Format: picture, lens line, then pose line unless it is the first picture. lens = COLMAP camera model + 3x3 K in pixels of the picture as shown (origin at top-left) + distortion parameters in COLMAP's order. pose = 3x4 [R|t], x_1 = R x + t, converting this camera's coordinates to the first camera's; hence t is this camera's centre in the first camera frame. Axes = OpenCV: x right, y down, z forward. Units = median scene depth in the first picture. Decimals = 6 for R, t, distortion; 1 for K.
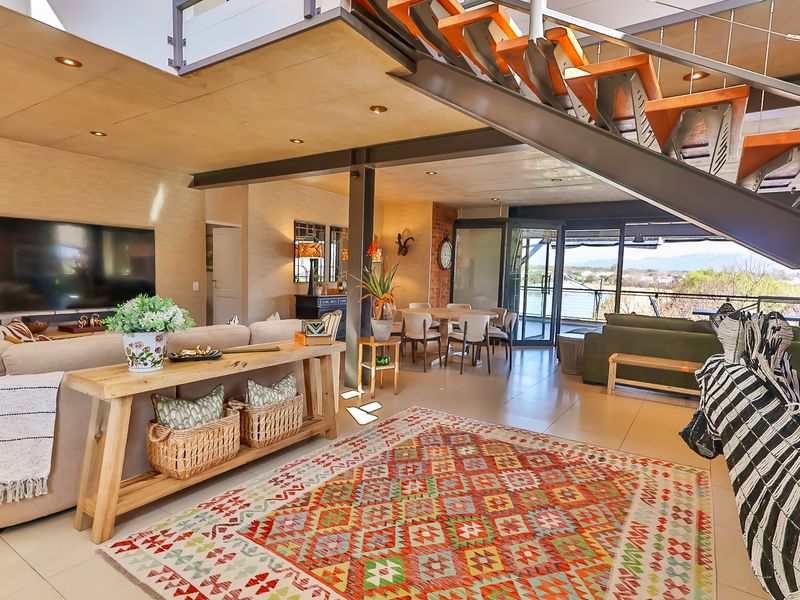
lens RADIAL K [[465.8, 0, 400.0], [0, 465.8, 300.0], [0, 0, 1]] dist [-0.001539, -0.005164]
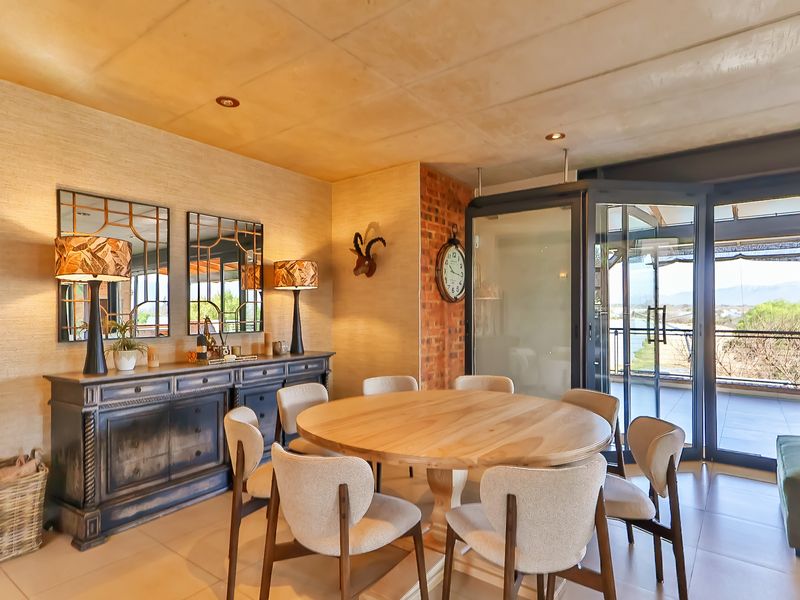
lens RADIAL K [[440.2, 0, 400.0], [0, 440.2, 300.0], [0, 0, 1]] dist [0.002561, -0.000138]
pose [[0.997042, -0.036677, -0.067541, 0.171422], [0.030299, 0.995192, -0.093140, -0.057285], [0.070632, 0.090818, 0.993359, 1.253623]]
